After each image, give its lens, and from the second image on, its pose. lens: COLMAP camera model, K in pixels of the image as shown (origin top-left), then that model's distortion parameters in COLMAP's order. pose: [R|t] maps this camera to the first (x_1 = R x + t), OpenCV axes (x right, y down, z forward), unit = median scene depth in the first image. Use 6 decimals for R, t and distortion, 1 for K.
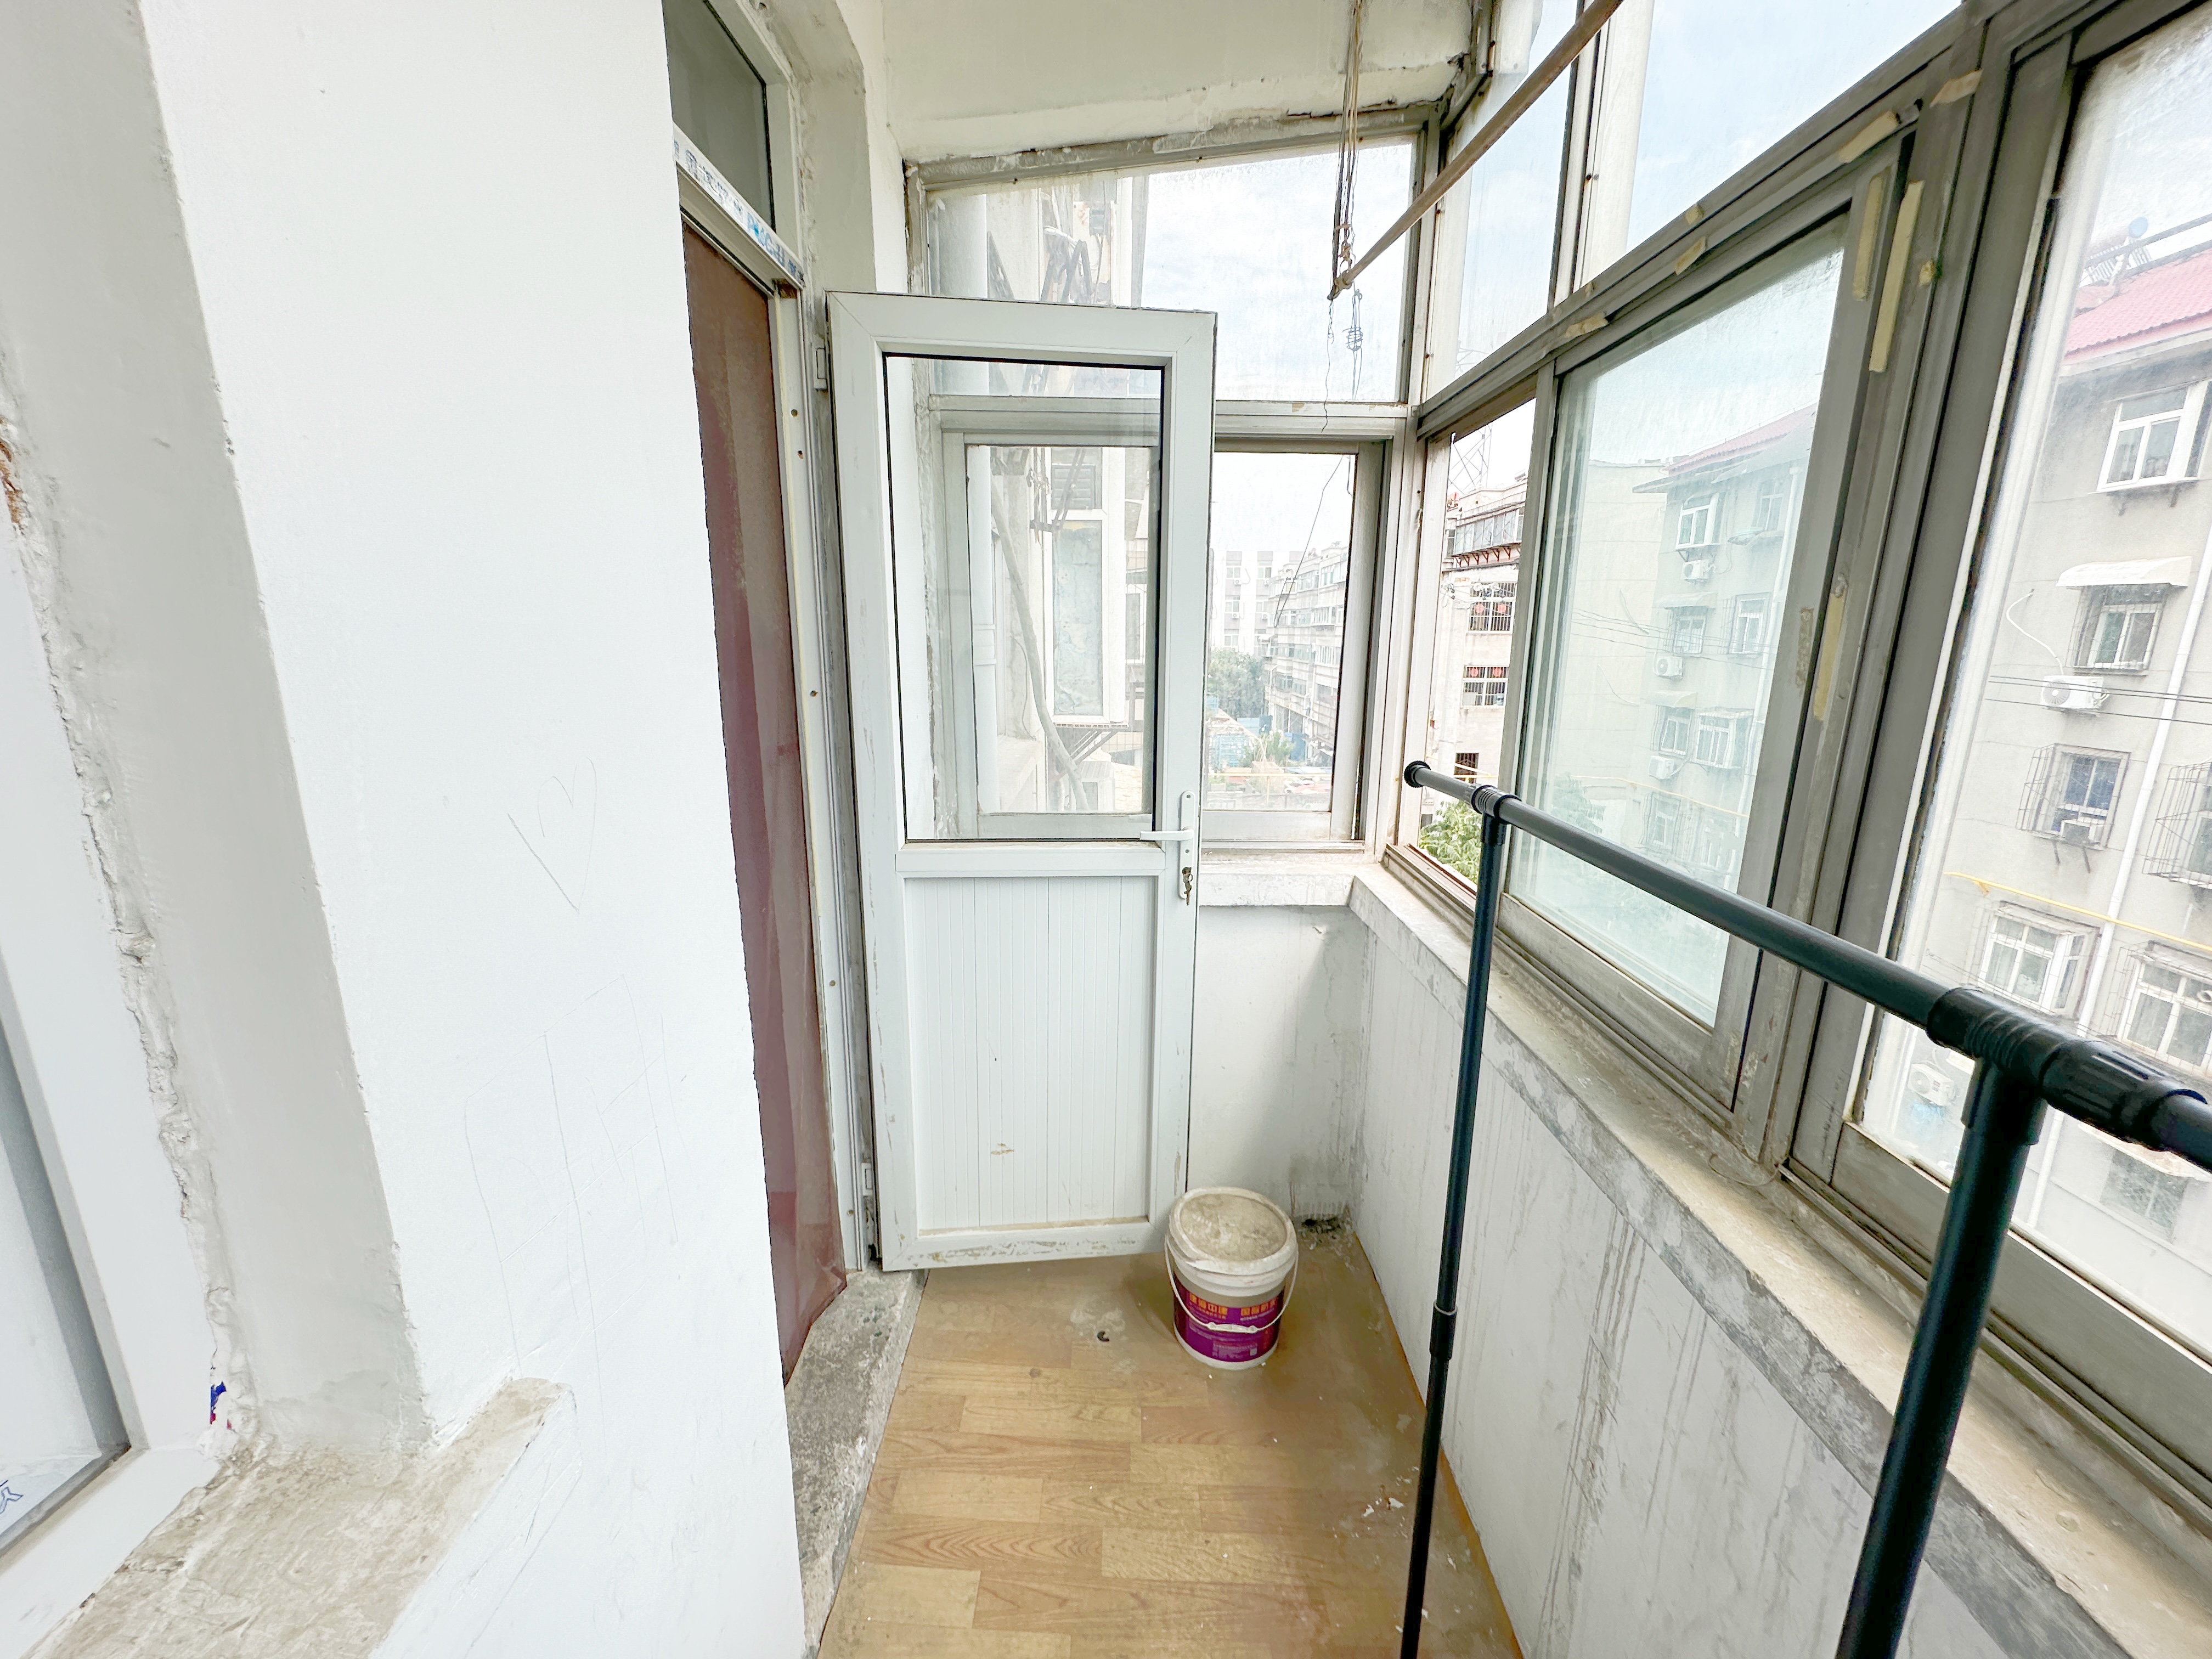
lens RADIAL K [[891.6, 0, 1106.0], [0, 891.6, 829.5], [0, 0, 1]] dist [-0.001269, -0.000295]
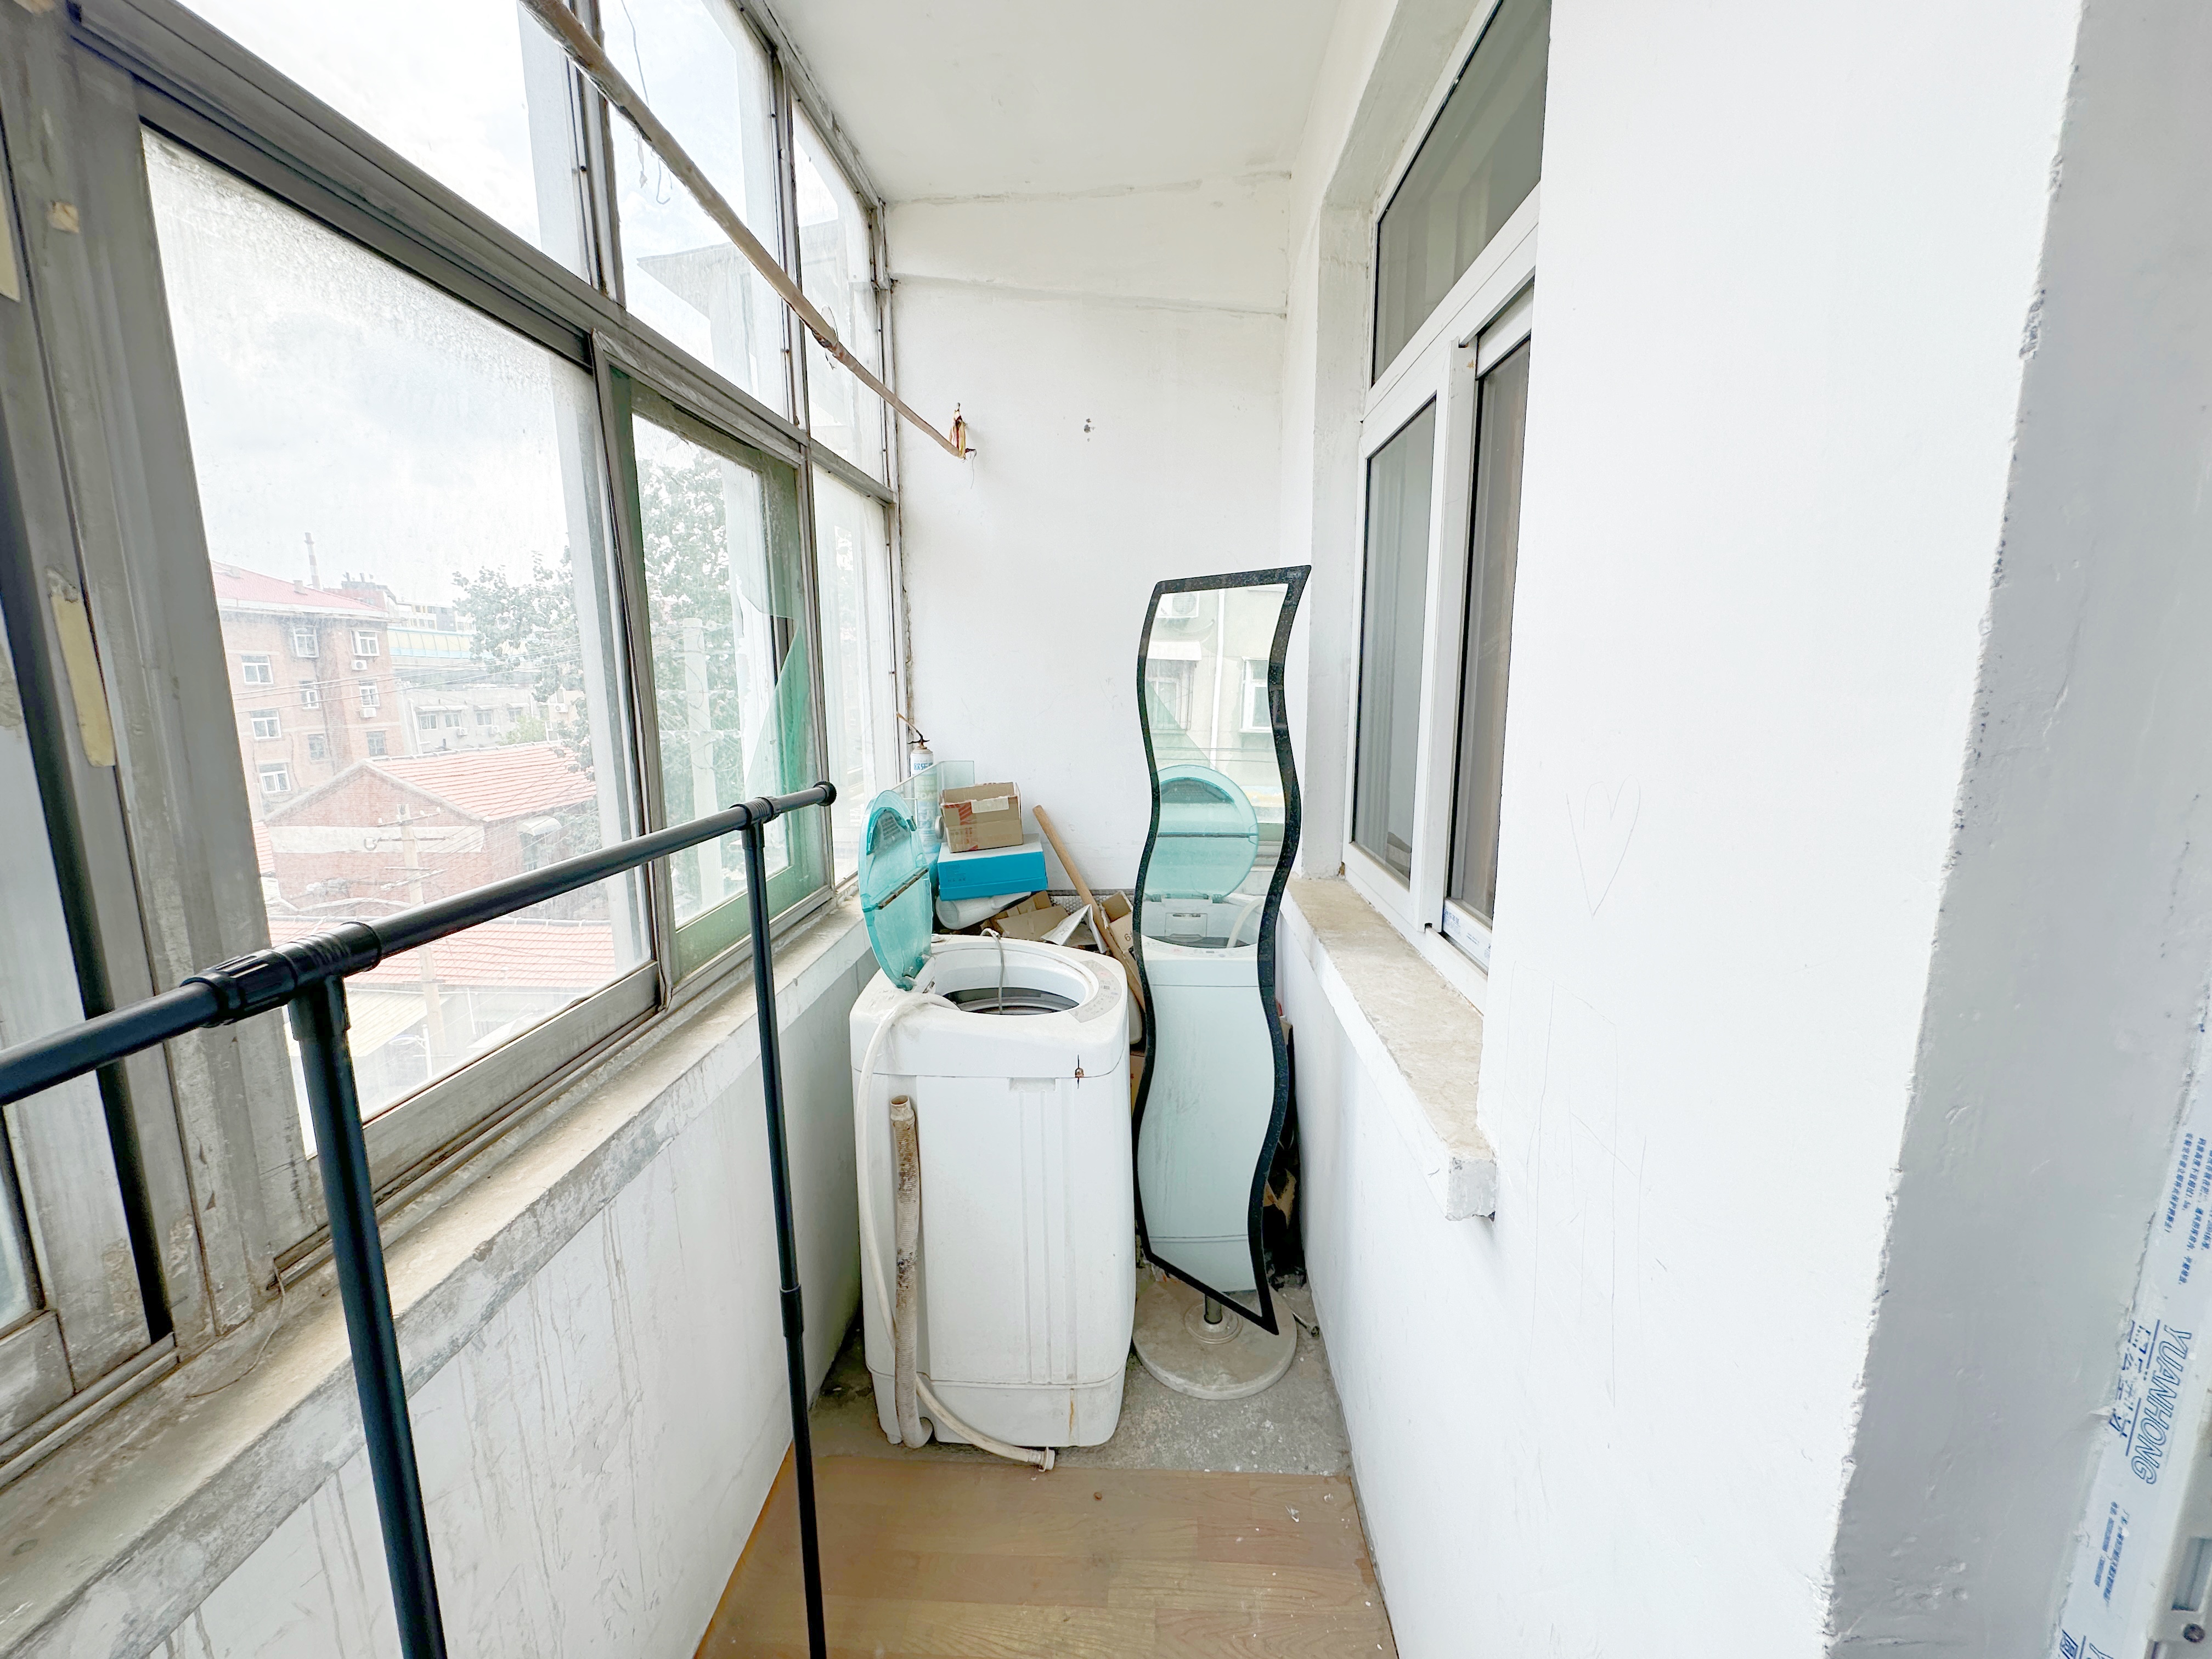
lens RADIAL K [[891.6, 0, 1106.0], [0, 891.6, 829.5], [0, 0, 1]] dist [-0.001269, -0.000295]
pose [[-0.999324, -0.013894, 0.034023, -0.053295], [0.000453, 0.921053, 0.389436, -0.393883], [-0.036748, 0.389189, -0.920425, 1.857300]]
